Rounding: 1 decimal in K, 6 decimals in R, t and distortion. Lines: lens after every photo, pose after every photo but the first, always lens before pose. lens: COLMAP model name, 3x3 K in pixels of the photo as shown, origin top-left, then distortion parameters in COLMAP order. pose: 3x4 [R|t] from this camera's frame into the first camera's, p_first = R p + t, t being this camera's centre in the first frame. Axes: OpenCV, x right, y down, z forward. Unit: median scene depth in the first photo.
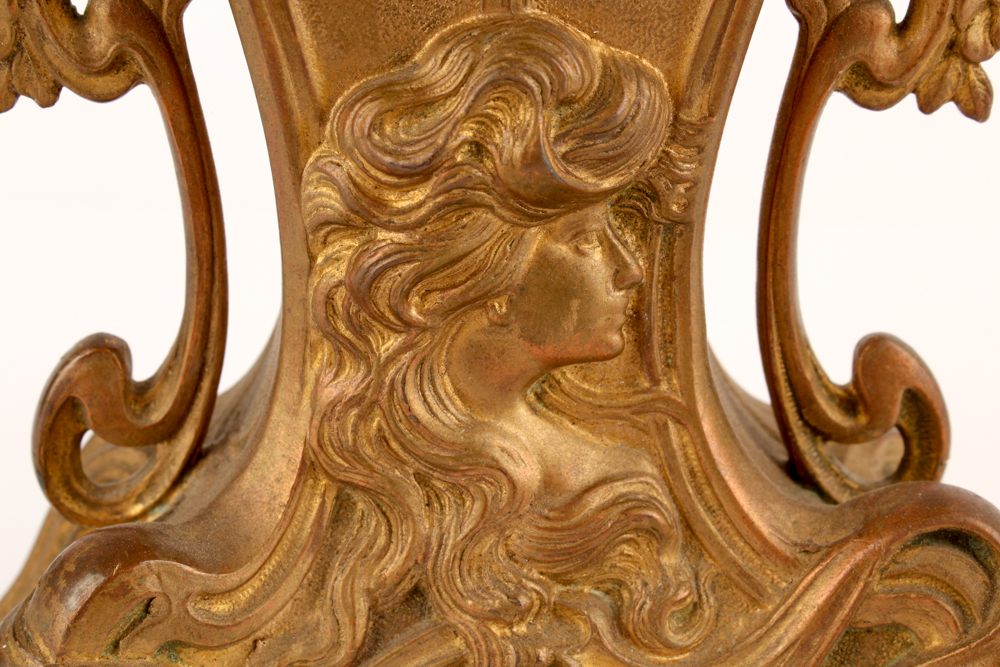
lens RADIAL K [[1910.4, 0, 500.0], [0, 1910.4, 333.5], [0, 0, 1]] dist [0.003347, -0.010865]
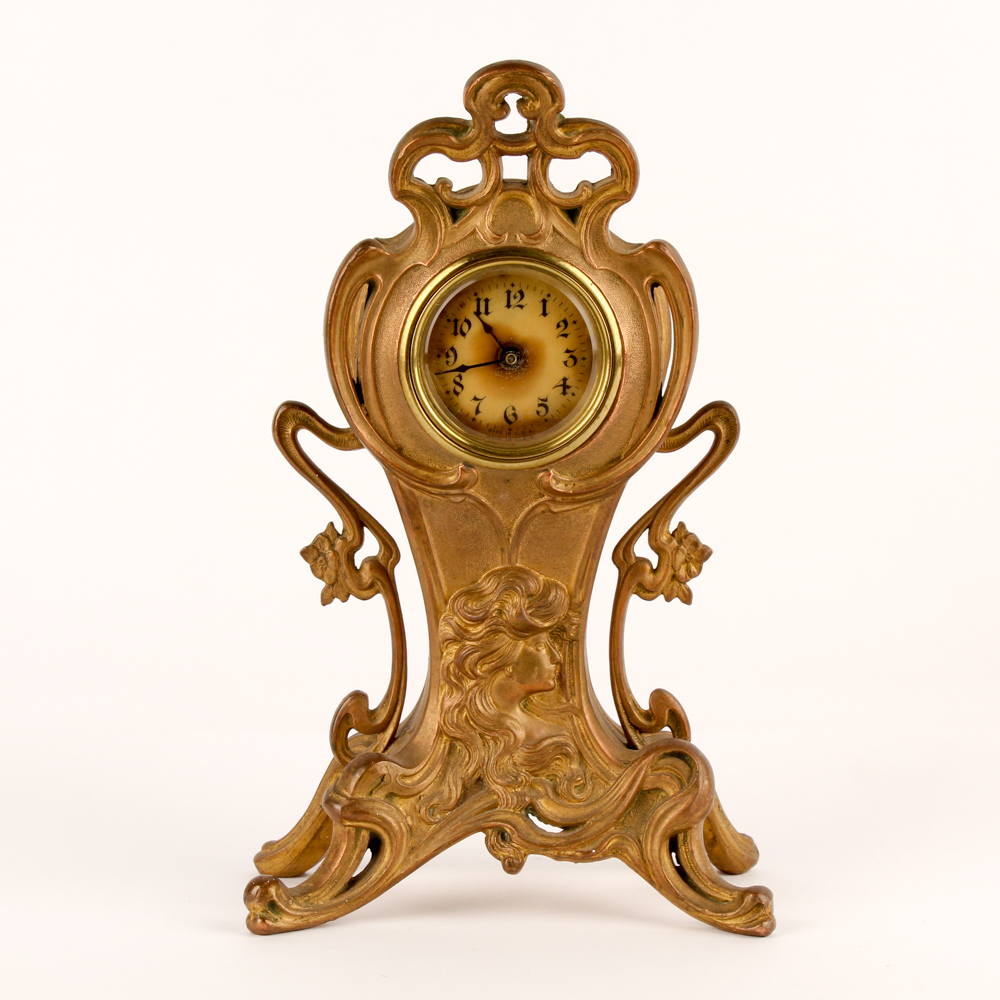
lens RADIAL K [[1414.5, 0, 500.0], [0, 1414.5, 500.0], [0, 0, 1]] dist [-0.014269, -0.029090]
pose [[0.999691, -0.013012, -0.021177, 0.032623], [0.007973, 0.974874, -0.222613, 0.199338], [0.023542, 0.222376, 0.974677, -1.044343]]
